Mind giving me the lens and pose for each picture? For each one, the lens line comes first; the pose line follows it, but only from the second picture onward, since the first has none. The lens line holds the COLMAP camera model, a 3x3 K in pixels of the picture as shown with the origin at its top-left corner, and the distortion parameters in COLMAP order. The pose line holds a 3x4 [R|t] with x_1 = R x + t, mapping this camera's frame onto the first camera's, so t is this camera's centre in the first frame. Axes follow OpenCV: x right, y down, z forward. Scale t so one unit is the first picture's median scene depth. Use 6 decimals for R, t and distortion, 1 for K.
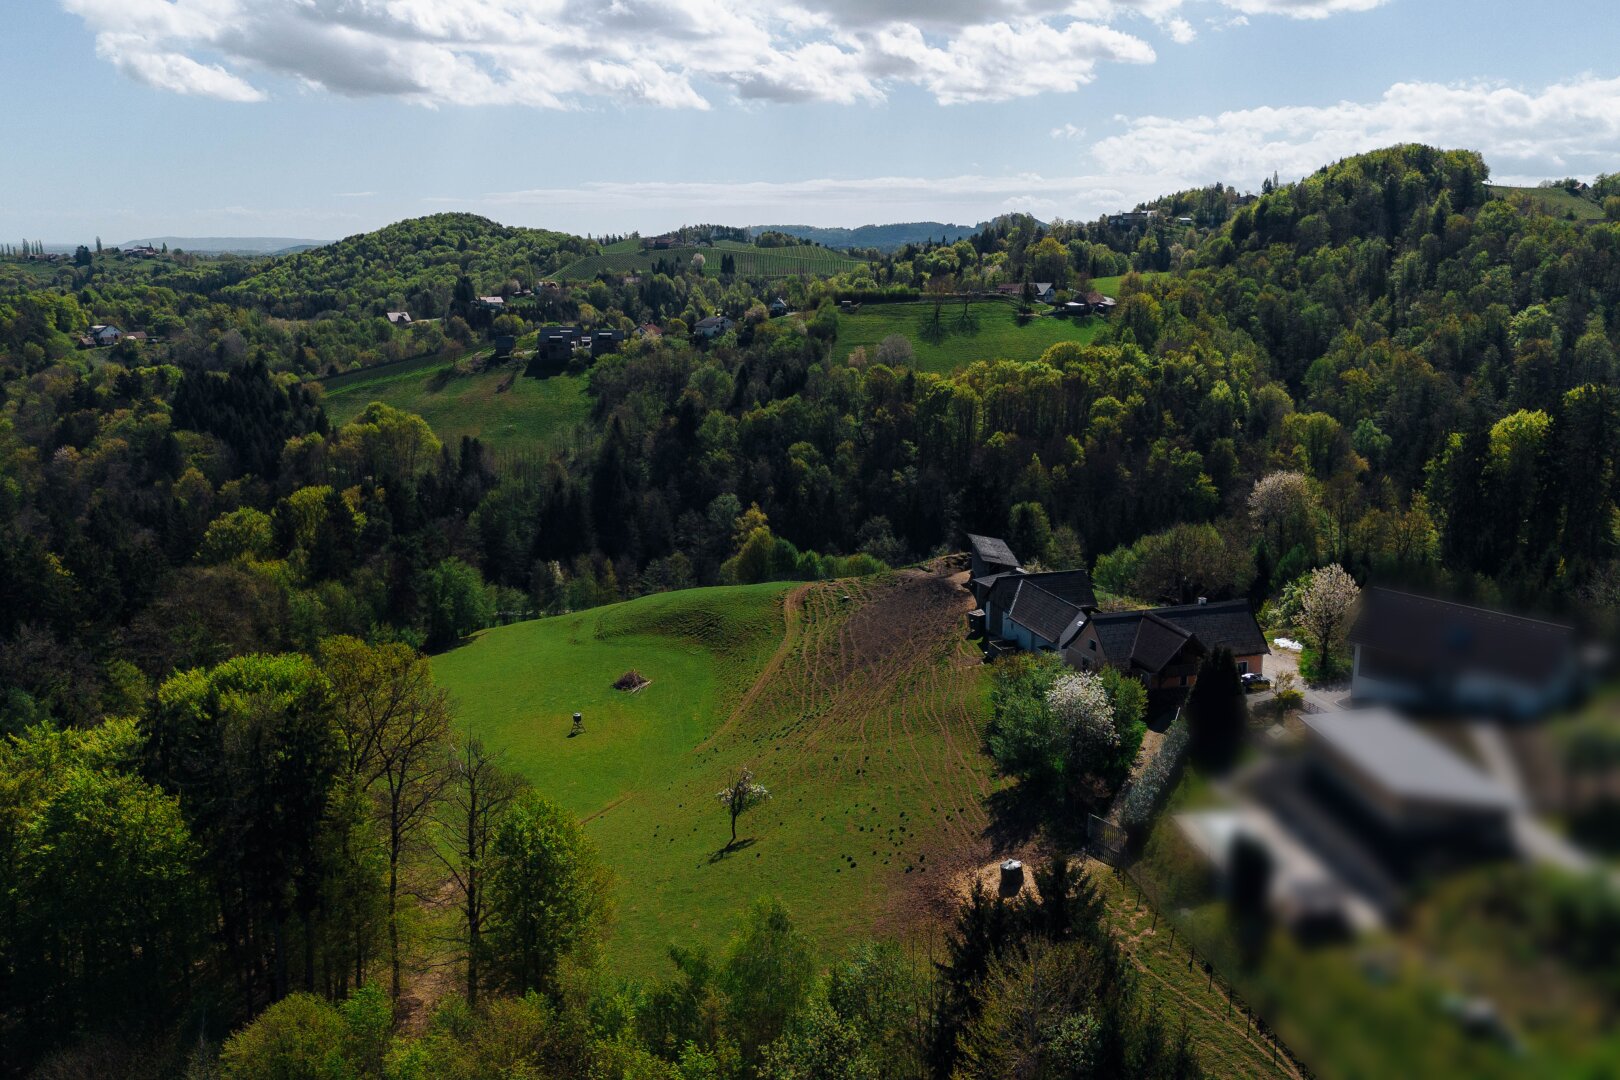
lens RADIAL K [[1367.1, 0, 813.7], [0, 1367.1, 526.3], [0, 0, 1]] dist [0.087992, -0.071524]
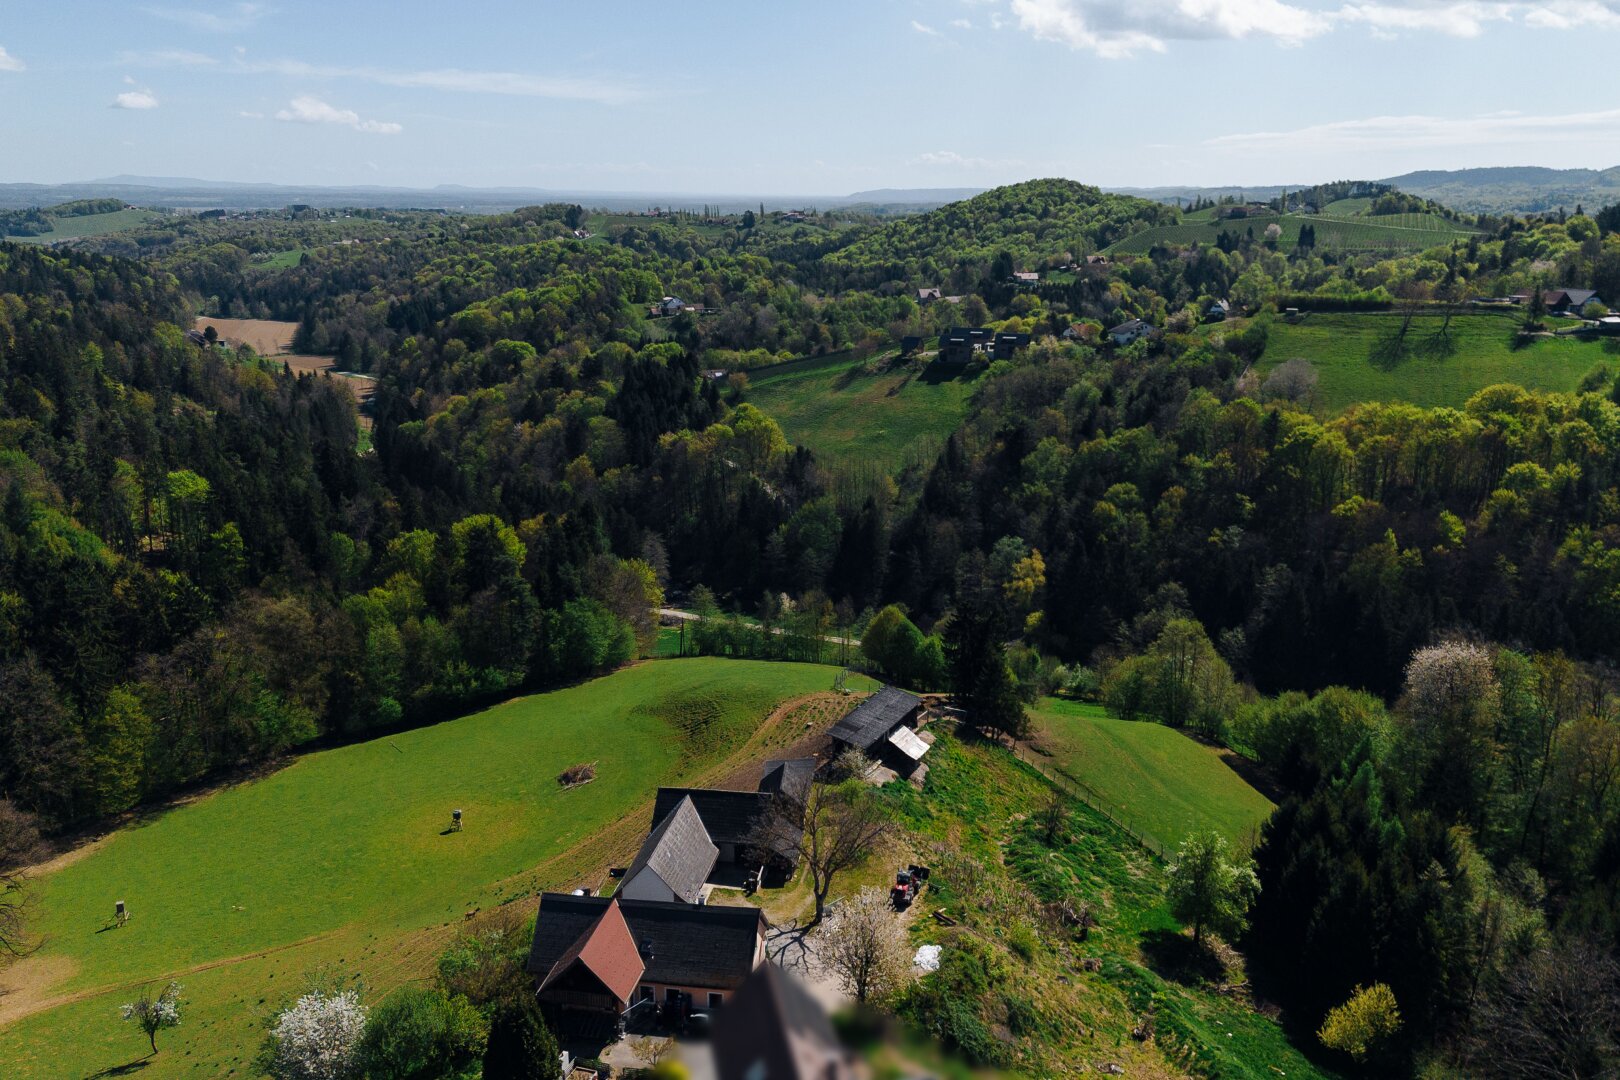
lens RADIAL K [[1356.9, 0, 810.0], [0, 1356.9, 540.0], [0, 0, 1]] dist [0.127897, -0.133976]
pose [[0.885670, 0.115210, -0.449795, 0.163844], [-0.094093, 0.993162, 0.069114, -0.051391], [0.454681, -0.018890, 0.890454, 0.084691]]
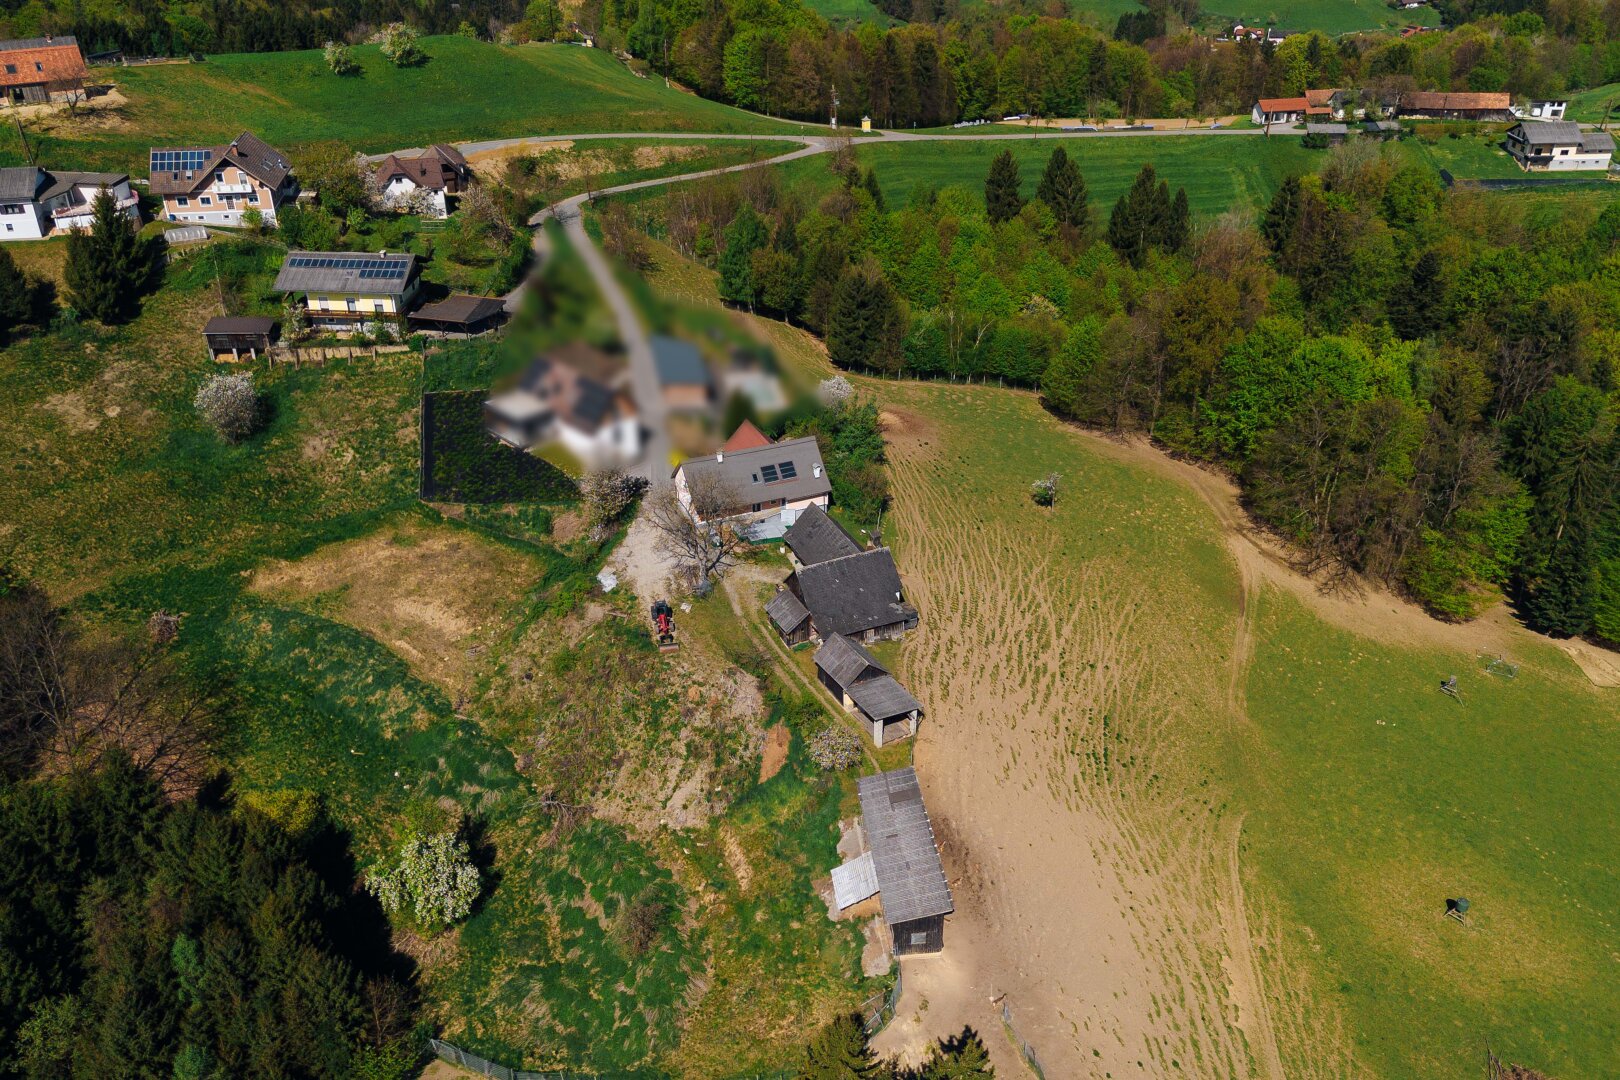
lens RADIAL K [[1357.0, 0, 814.7], [0, 1357.0, 538.3], [0, 0, 1]] dist [0.119568, -0.132027]
pose [[-0.994282, 0.053925, -0.092168, 0.076709], [-0.020333, 0.751726, 0.659162, -0.166130], [0.104830, 0.657267, -0.746332, 0.481682]]
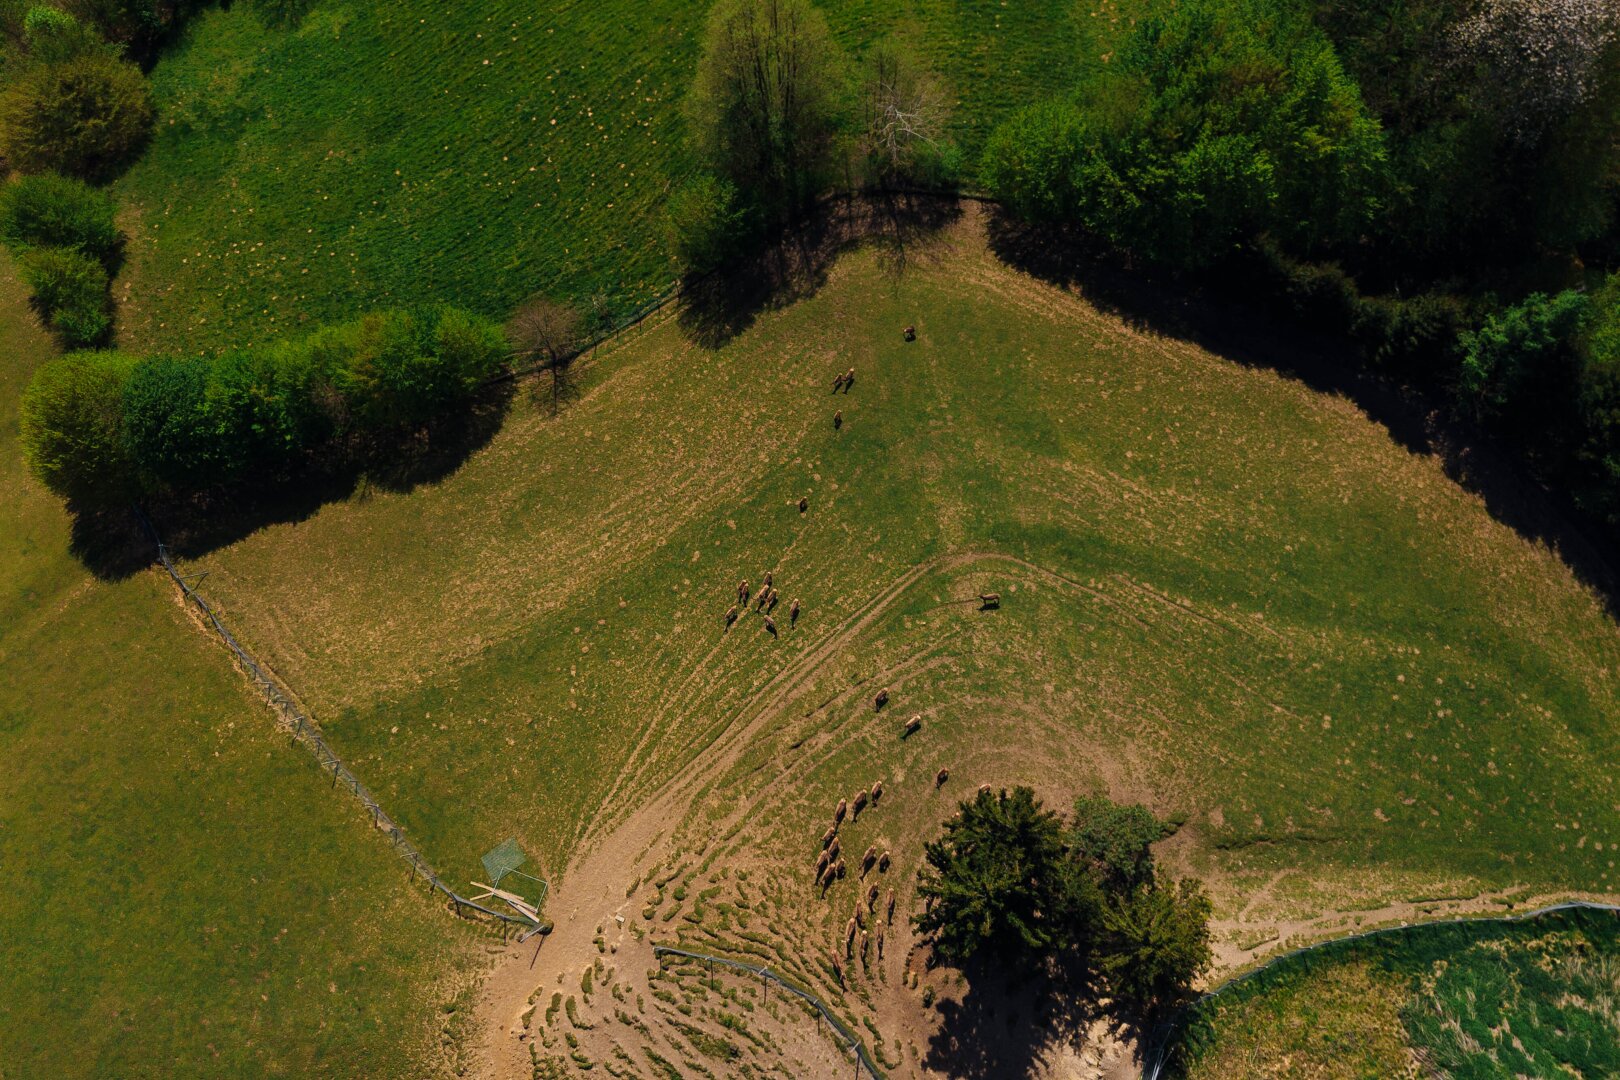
lens RADIAL K [[1357.0, 0, 814.7], [0, 1357.0, 538.3], [0, 0, 1]] dist [0.119568, -0.132027]
pose [[0.872577, -0.481552, 0.081964, 0.040615], [0.126043, 0.384073, 0.914659, -0.136444], [-0.471936, -0.787779, 0.395829, 0.388875]]
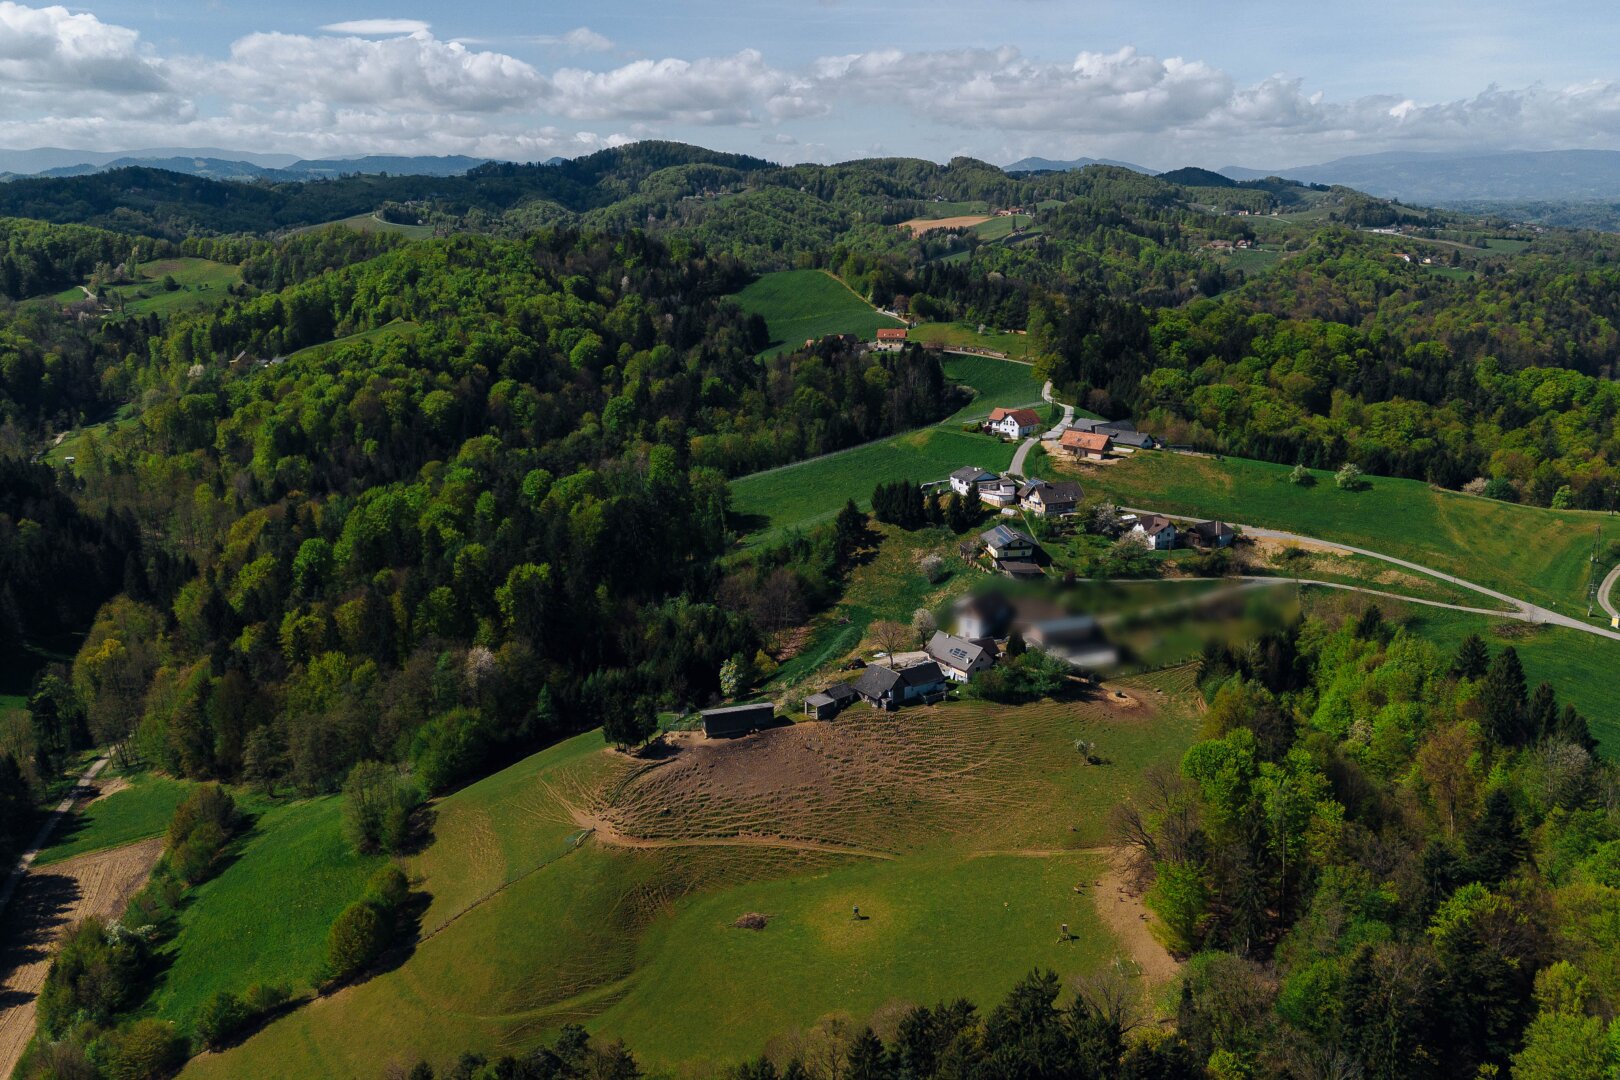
lens RADIAL K [[1357.0, 0, 814.7], [0, 1357.0, 538.3], [0, 0, 1]] dist [0.119568, -0.132027]
pose [[-0.293835, -0.233188, 0.926976, -0.489535], [0.205515, 0.931693, 0.299519, -0.231122], [-0.933501, 0.278517, -0.225840, 0.438175]]
